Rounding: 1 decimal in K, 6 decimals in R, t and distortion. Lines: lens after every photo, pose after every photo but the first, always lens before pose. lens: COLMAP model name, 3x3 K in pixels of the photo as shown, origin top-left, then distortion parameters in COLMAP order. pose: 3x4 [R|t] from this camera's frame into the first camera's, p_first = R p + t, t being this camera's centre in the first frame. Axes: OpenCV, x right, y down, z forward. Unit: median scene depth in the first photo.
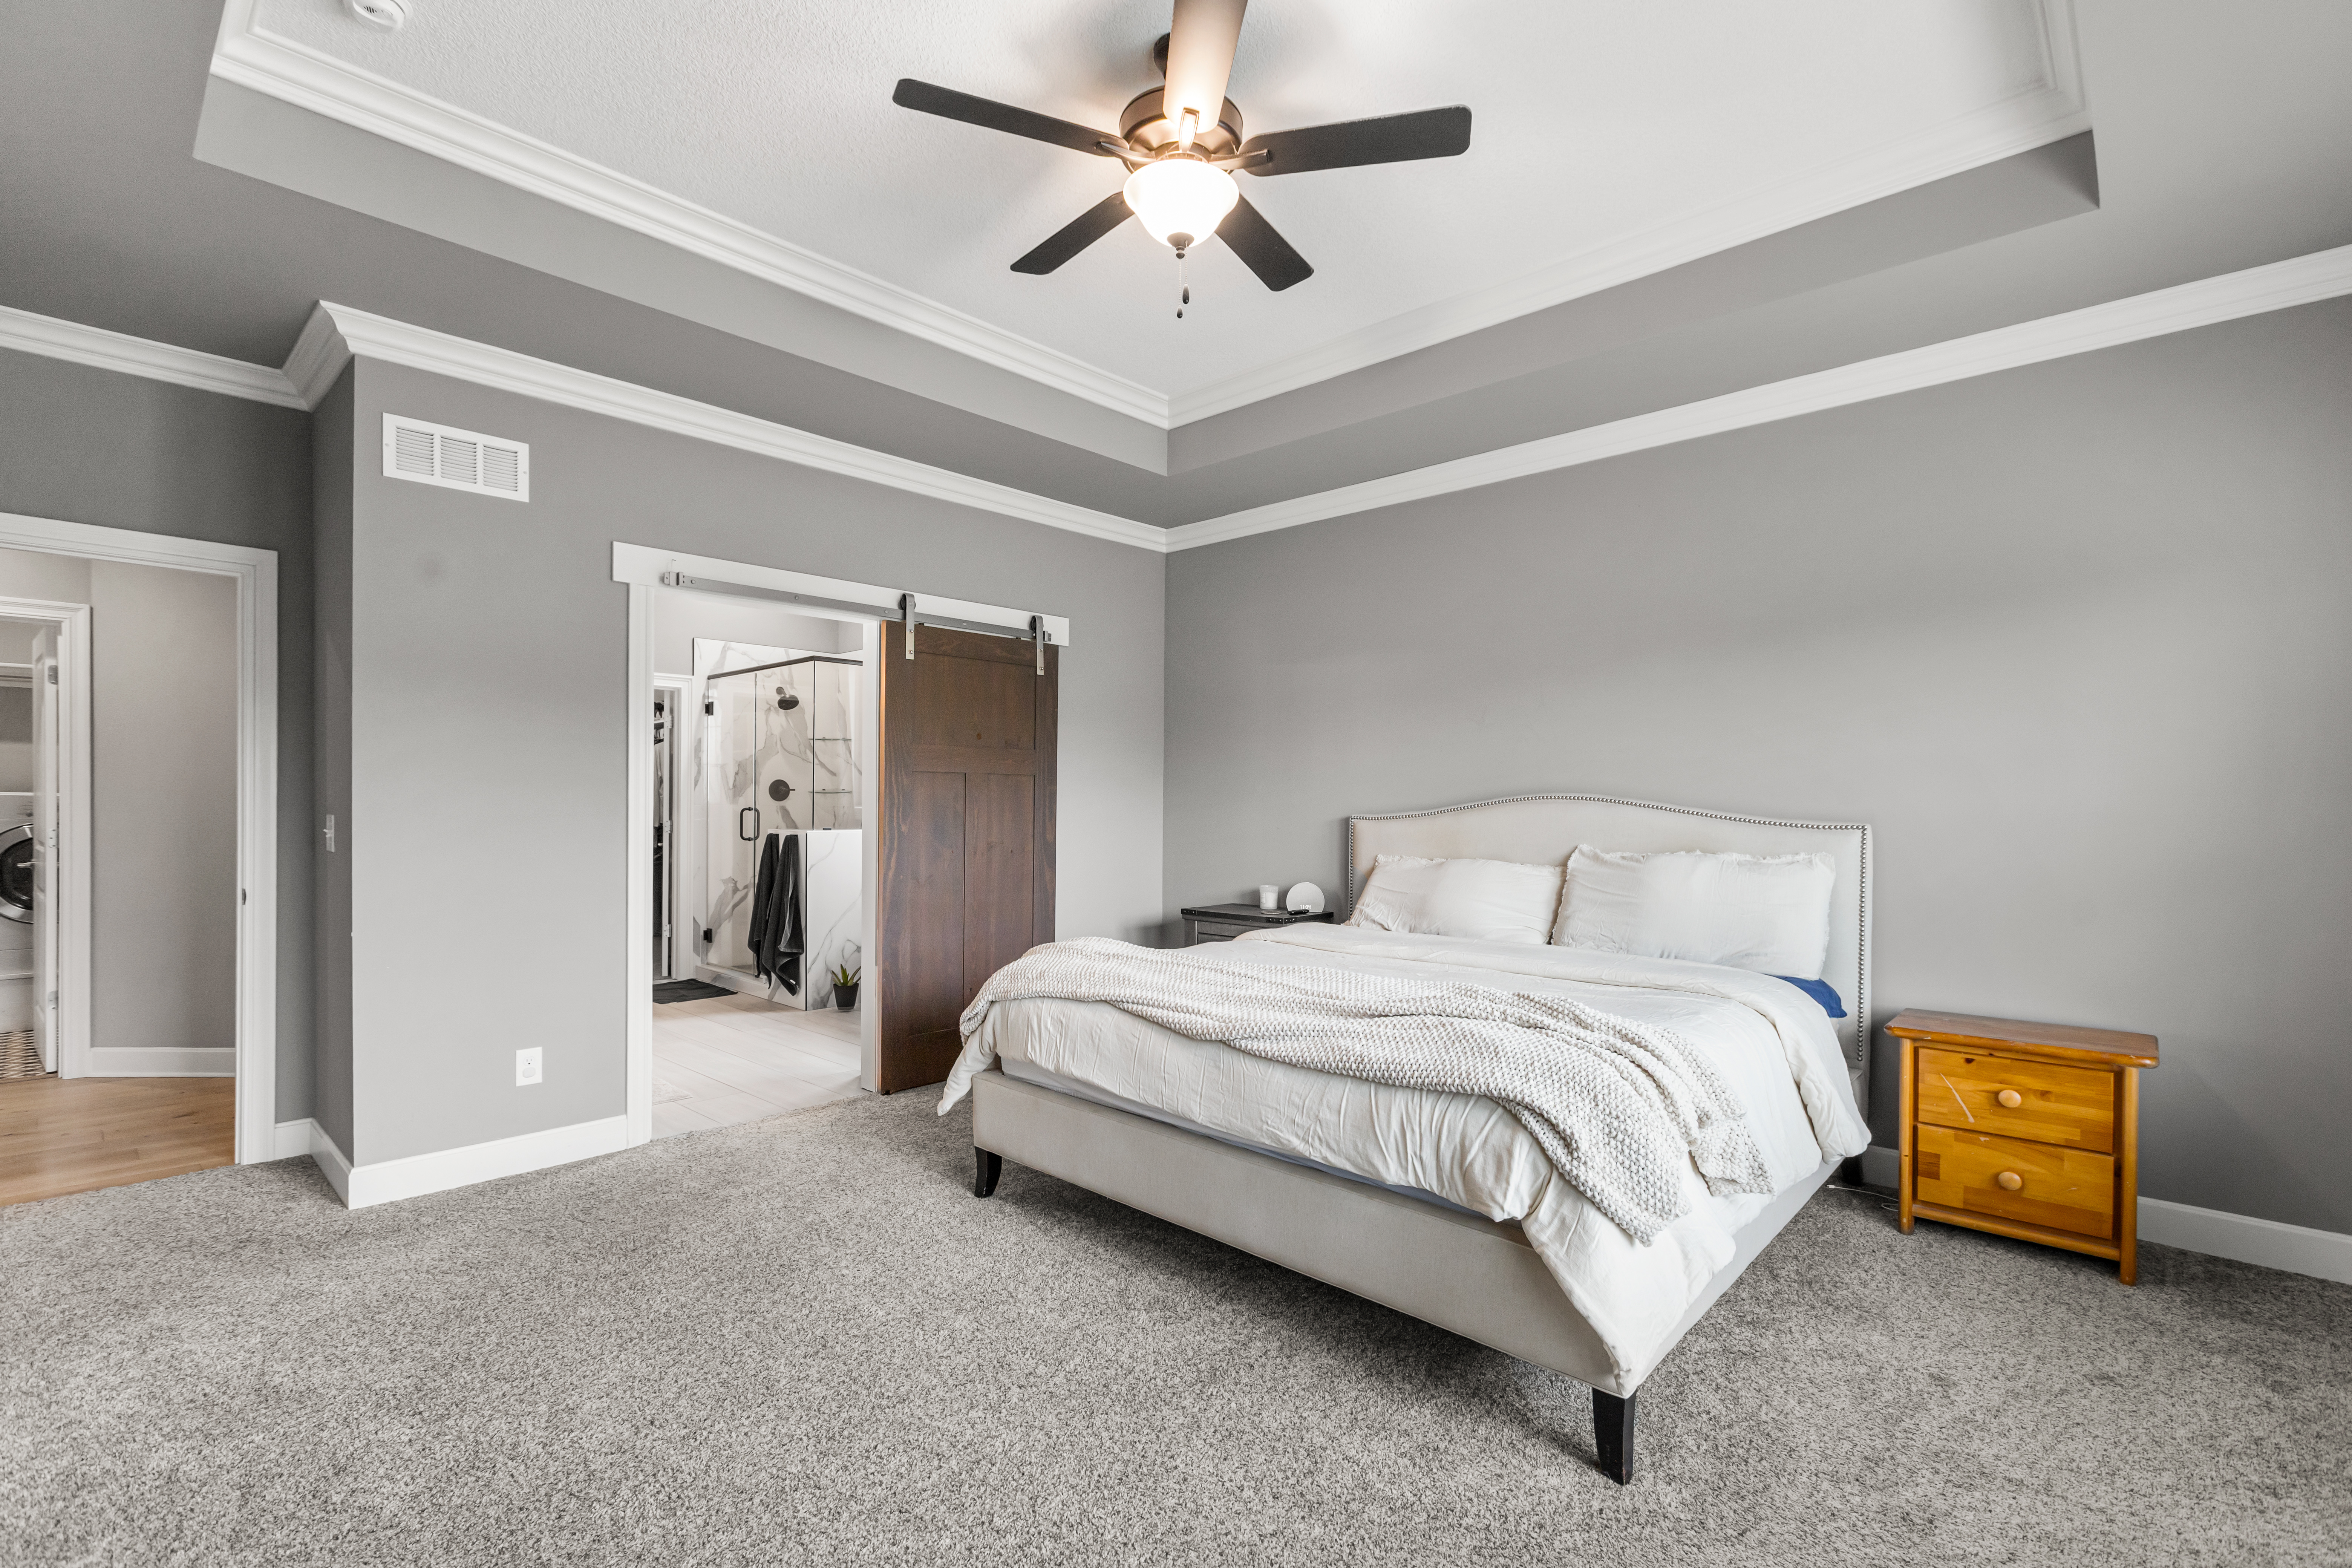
lens RADIAL K [[1050.6, 0, 1182.5], [0, 1050.6, 805.1], [0, 0, 1]] dist [0.001455, 0.000147]
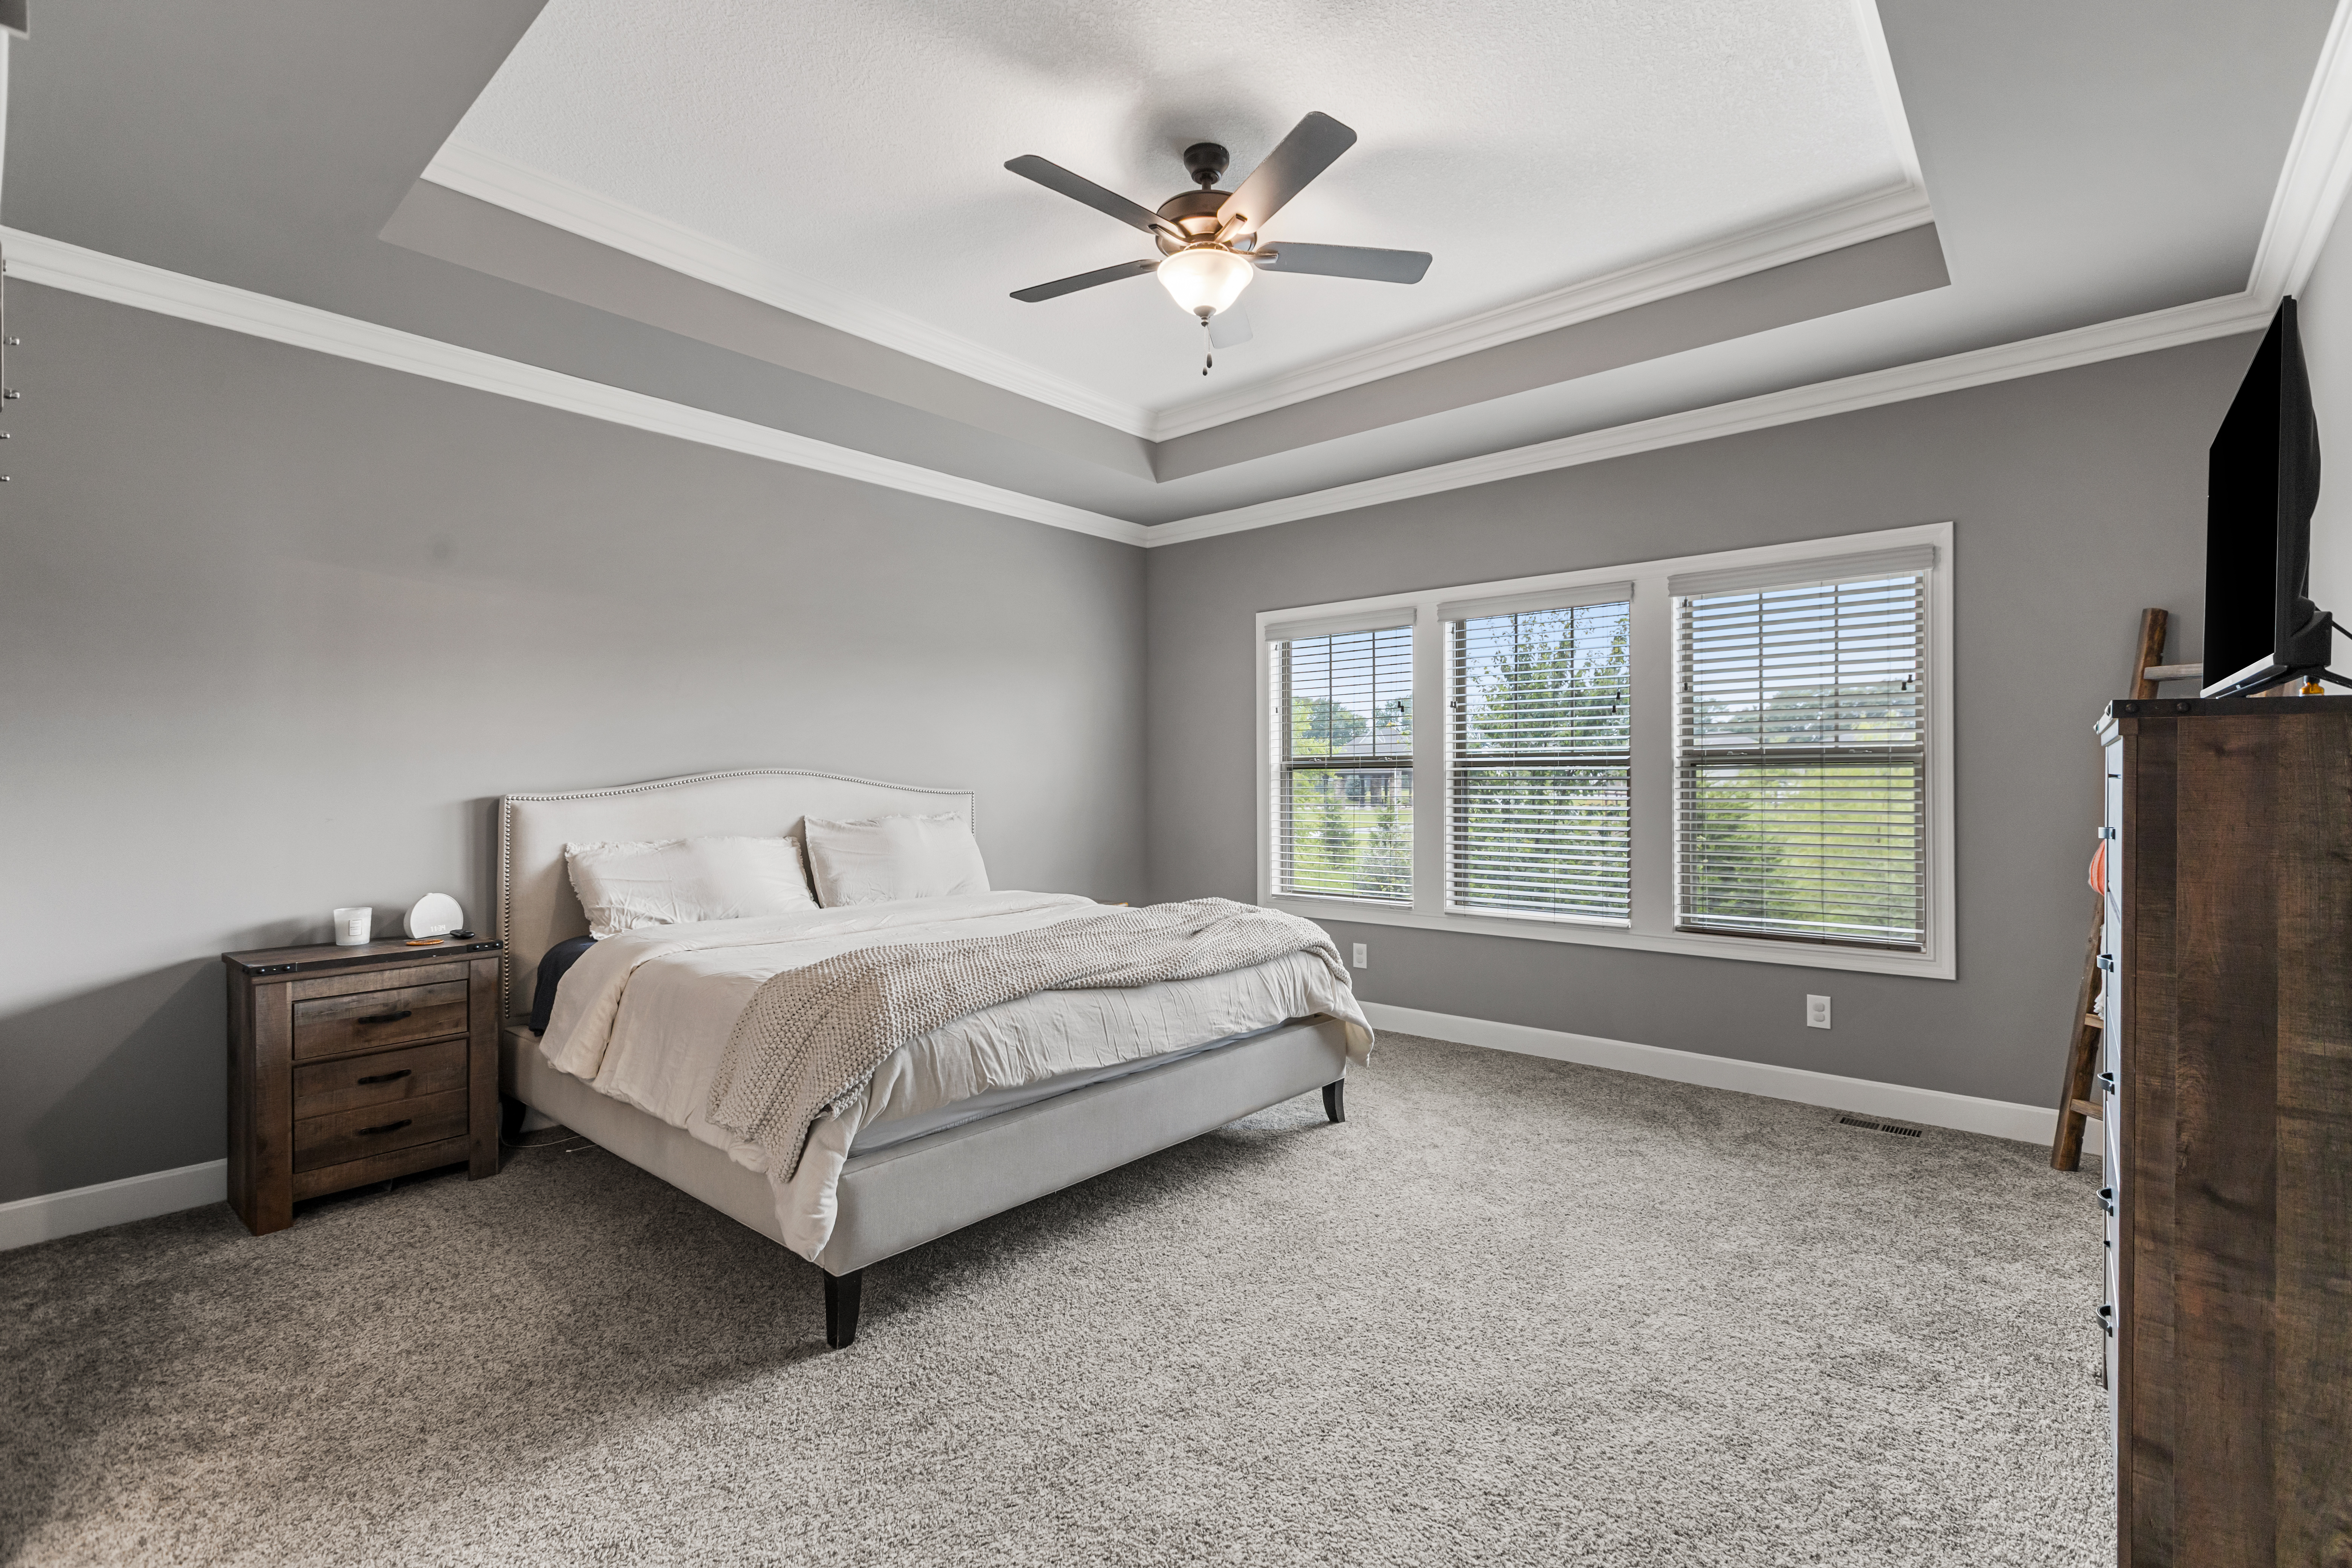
lens RADIAL K [[1061.1, 0, 1173.5], [0, 1061.1, 771.6], [0, 0, 1]] dist [0.001216, 0.000173]
pose [[-0.038382, 0.002383, 0.999260, -1.116221], [0.004603, 0.999987, -0.002208, -0.006154], [-0.999253, 0.004515, -0.038393, 0.995036]]
